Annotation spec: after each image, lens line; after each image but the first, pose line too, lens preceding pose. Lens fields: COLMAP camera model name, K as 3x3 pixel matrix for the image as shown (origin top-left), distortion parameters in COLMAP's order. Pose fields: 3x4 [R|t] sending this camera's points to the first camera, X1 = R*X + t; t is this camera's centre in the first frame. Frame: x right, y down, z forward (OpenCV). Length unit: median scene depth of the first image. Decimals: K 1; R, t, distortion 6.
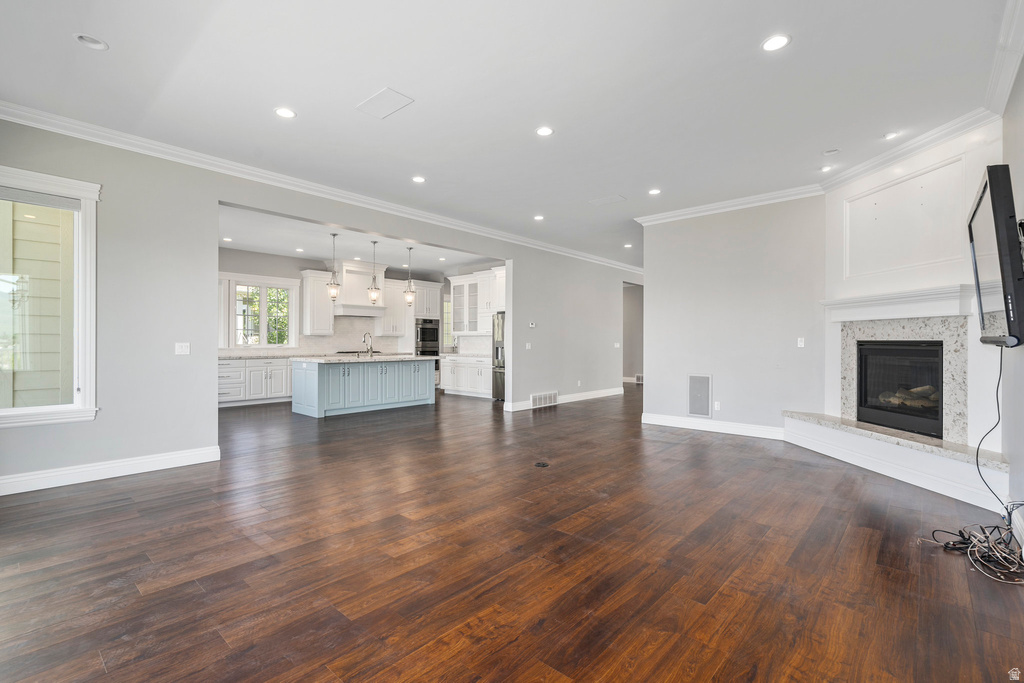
lens RADIAL K [[463.9, 0, 512.0], [0, 463.9, 341.5], [0, 0, 1]] dist [-0.013057, 0.010584]
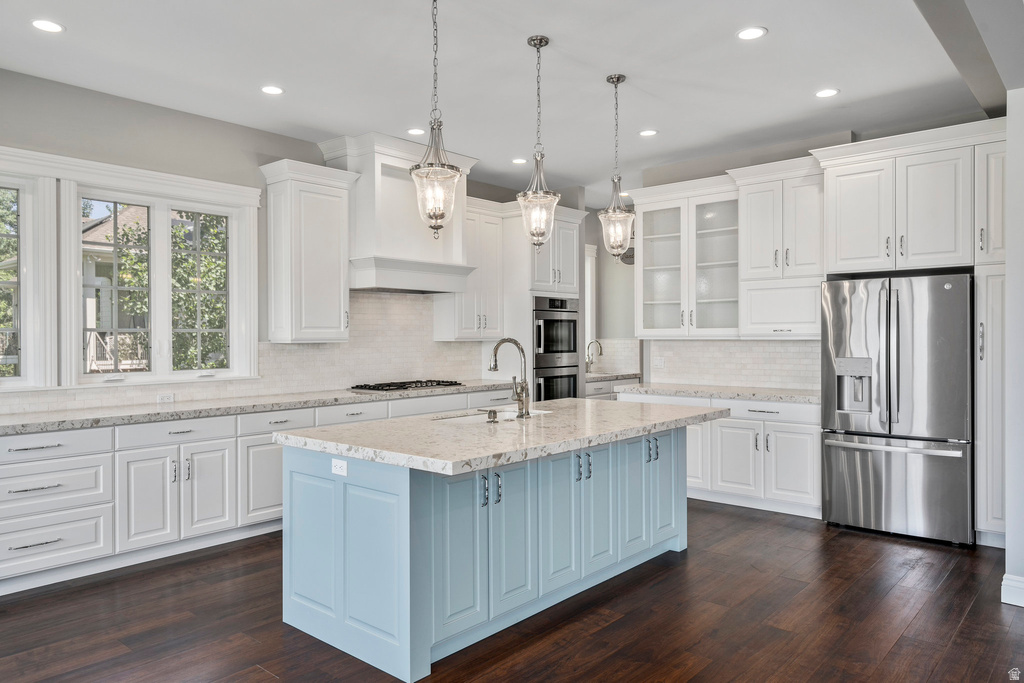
lens RADIAL K [[701.0, 0, 512.0], [0, 701.0, 341.5], [0, 0, 1]] dist [0.002103, 0.002999]
pose [[0.999940, -0.006331, 0.008981, -0.259538], [0.006255, 0.999945, 0.008404, -0.017716], [-0.009034, -0.008347, 0.999924, 0.438030]]
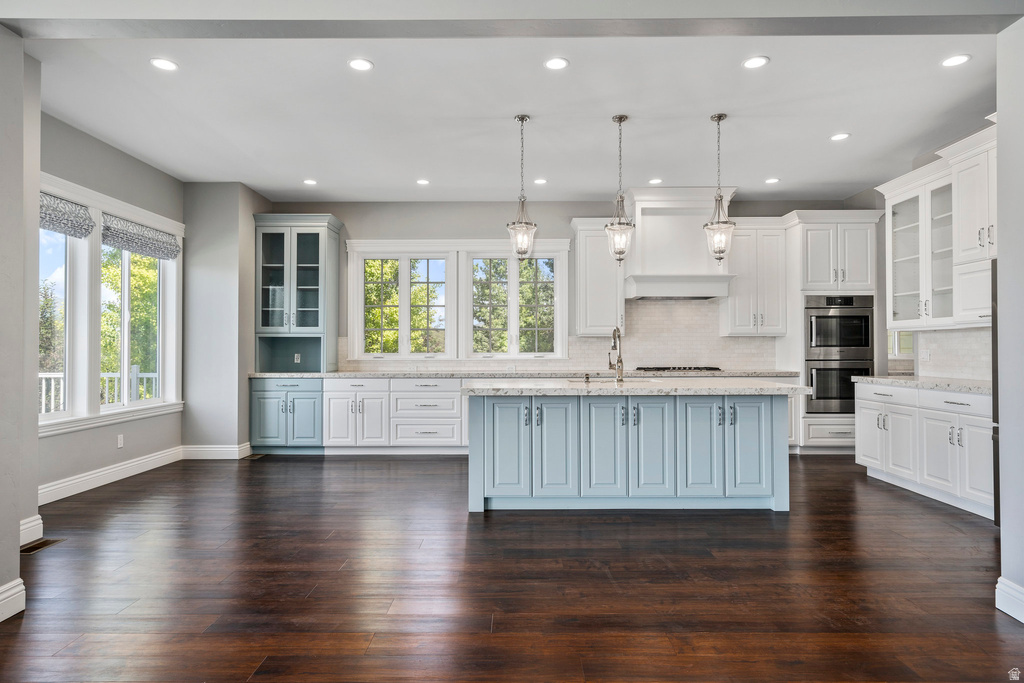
lens RADIAL K [[602.9, 0, 512.0], [0, 602.9, 341.5], [0, 0, 1]] dist [0.001097, 0.000115]
pose [[0.662747, -0.012223, -0.748743, 0.045040], [0.003618, 0.999907, -0.013121, 0.001402], [0.748834, 0.005987, 0.662730, 0.446583]]
